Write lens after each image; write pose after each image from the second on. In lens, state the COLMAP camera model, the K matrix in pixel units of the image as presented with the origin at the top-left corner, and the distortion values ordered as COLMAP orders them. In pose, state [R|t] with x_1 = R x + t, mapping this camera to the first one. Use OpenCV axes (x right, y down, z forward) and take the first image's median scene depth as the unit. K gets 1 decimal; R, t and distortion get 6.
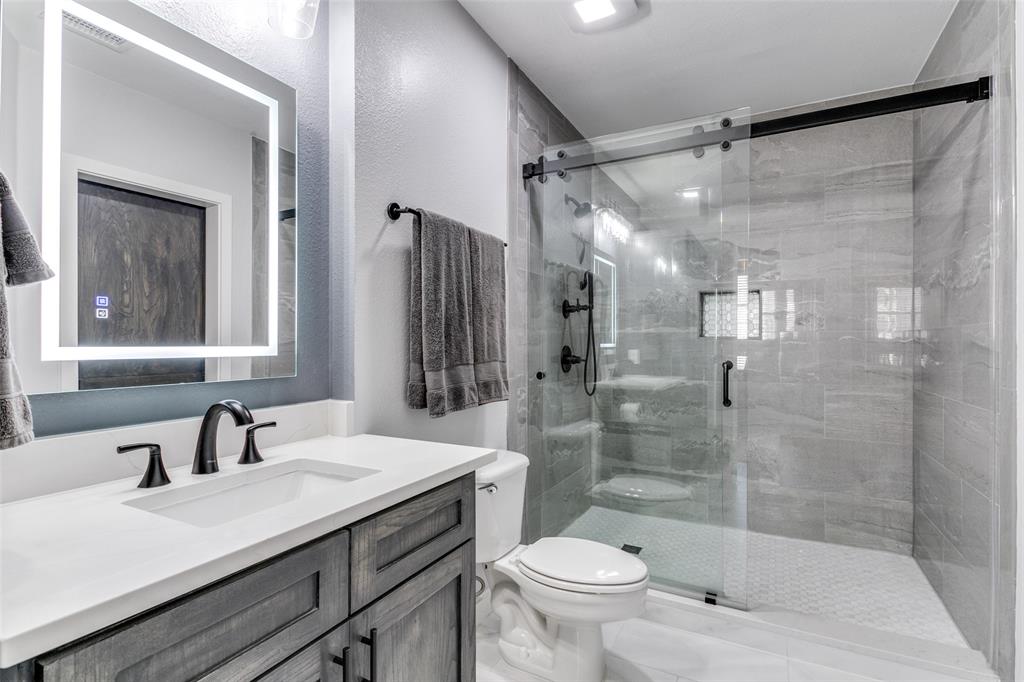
lens RADIAL K [[499.6, 0, 507.3], [0, 499.6, 341.3], [0, 0, 1]] dist [0.020663, -0.008425]
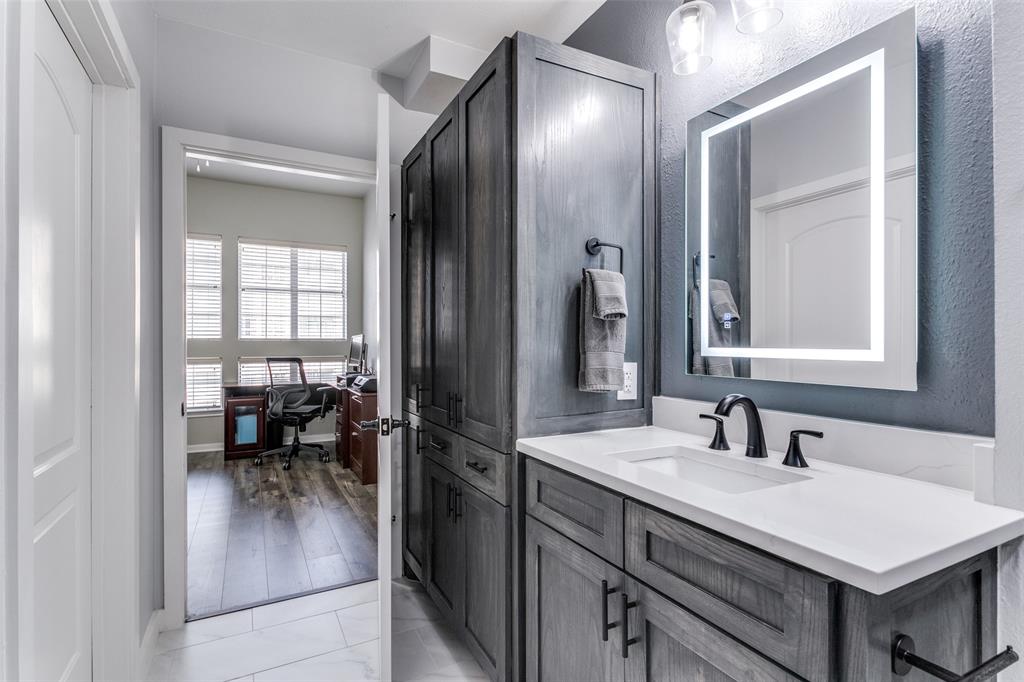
lens RADIAL K [[499.6, 0, 503.6], [0, 499.6, 349.6], [0, 0, 1]] dist [0.020663, -0.008425]
pose [[-0.568358, 0.007030, -0.822751, 0.748420], [-0.004473, 0.999922, 0.011633, 0.002184], [0.822769, 0.010292, -0.568282, 1.280668]]
